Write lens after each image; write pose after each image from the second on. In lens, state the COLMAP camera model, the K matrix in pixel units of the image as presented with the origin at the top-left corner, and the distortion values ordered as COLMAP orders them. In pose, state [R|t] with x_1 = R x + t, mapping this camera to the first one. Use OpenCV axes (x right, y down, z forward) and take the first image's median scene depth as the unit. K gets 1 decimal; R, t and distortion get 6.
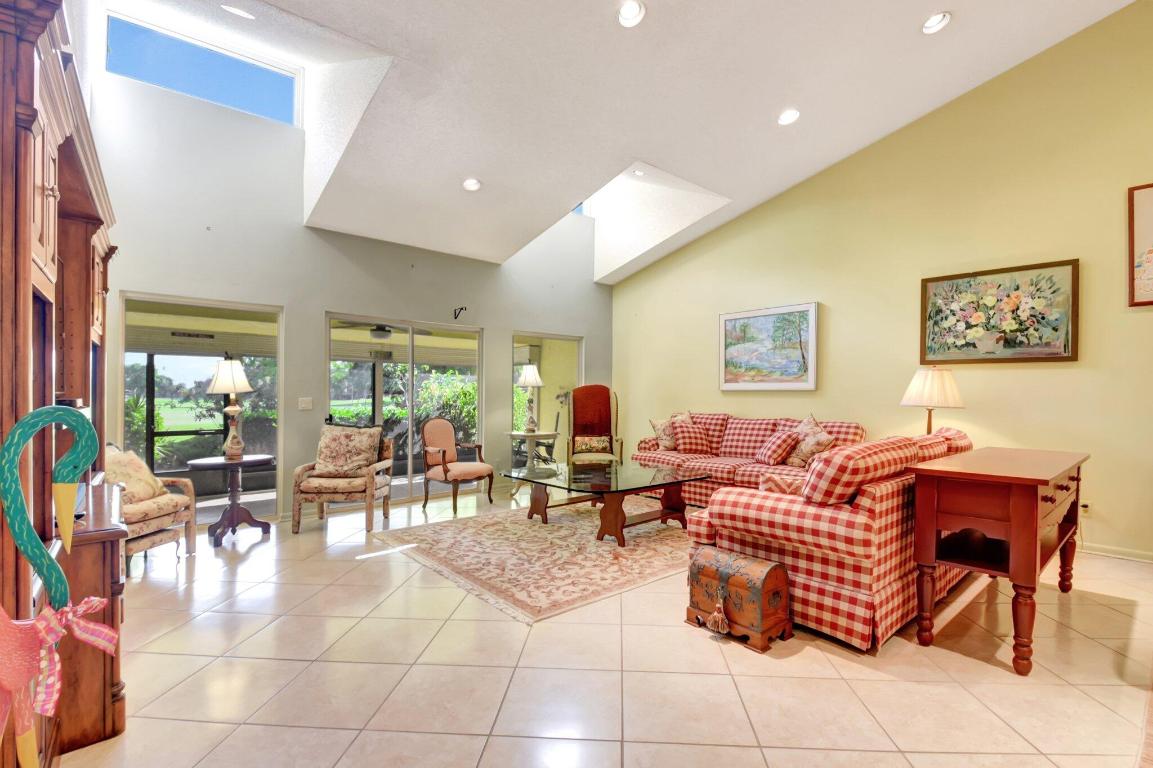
lens RADIAL K [[514.3, 0, 581.8], [0, 514.3, 400.6], [0, 0, 1]] dist [-0.023665, -0.004318]
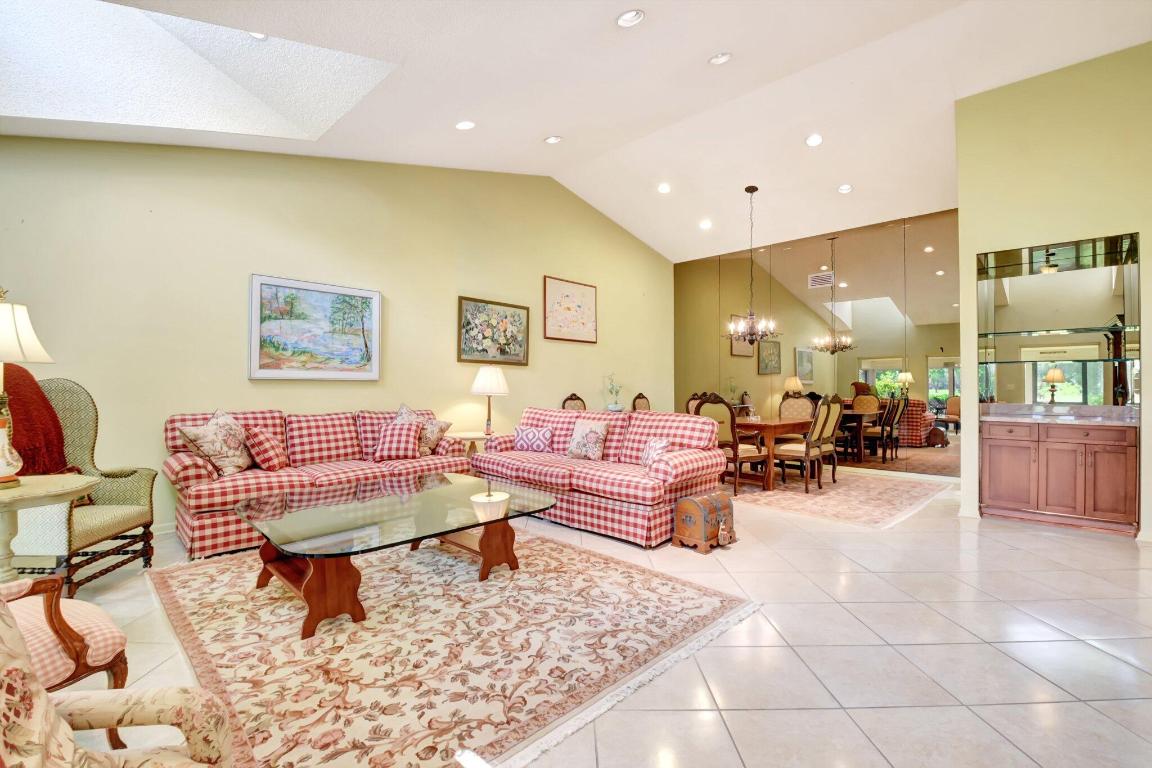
lens RADIAL K [[513.9, 0, 546.0], [0, 513.9, 383.7], [0, 0, 1]] dist [-0.023665, -0.004318]
pose [[-0.053551, 0.006101, 0.998546, -0.681639], [0.008733, 0.999946, -0.005642, -0.007228], [-0.998527, 0.008418, -0.053601, 0.904660]]
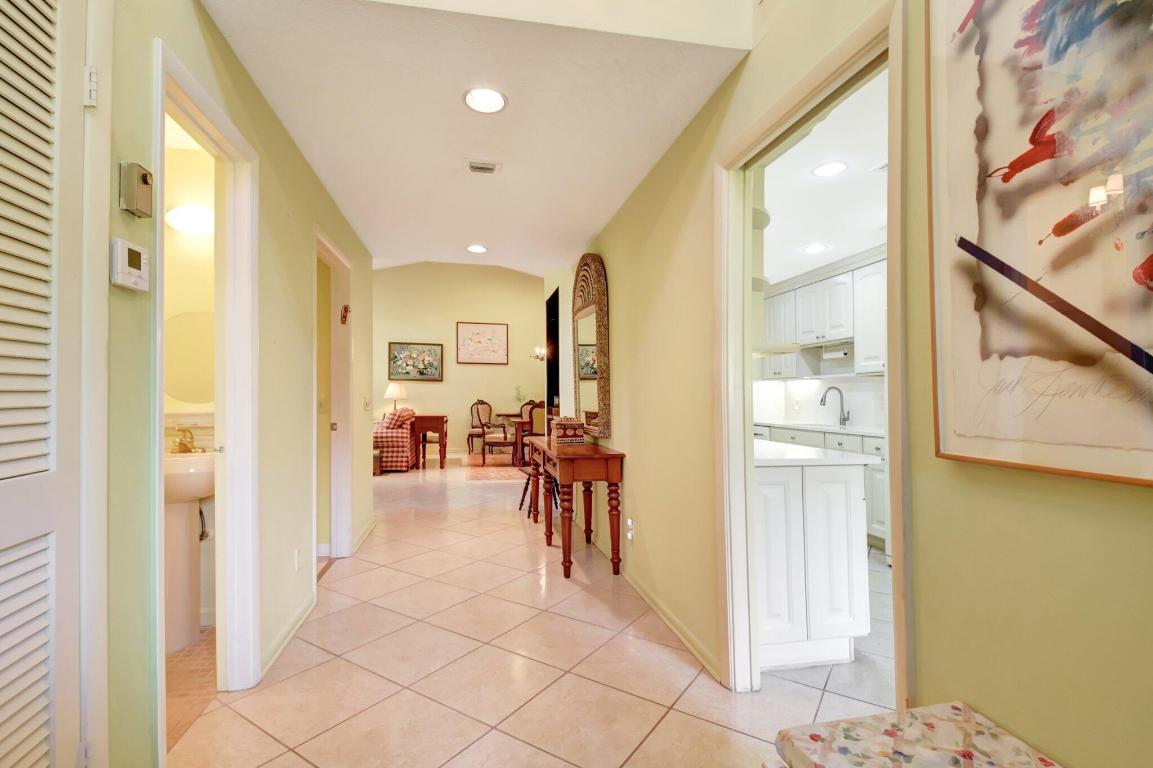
lens RADIAL K [[514.3, 0, 565.4], [0, 514.3, 388.5], [0, 0, 1]] dist [-0.023665, -0.004318]
pose [[0.478295, 0.013266, 0.878099, -0.987235], [0.006685, 0.999802, -0.018746, 0.012324], [-0.878174, 0.014837, 0.478112, -0.796177]]
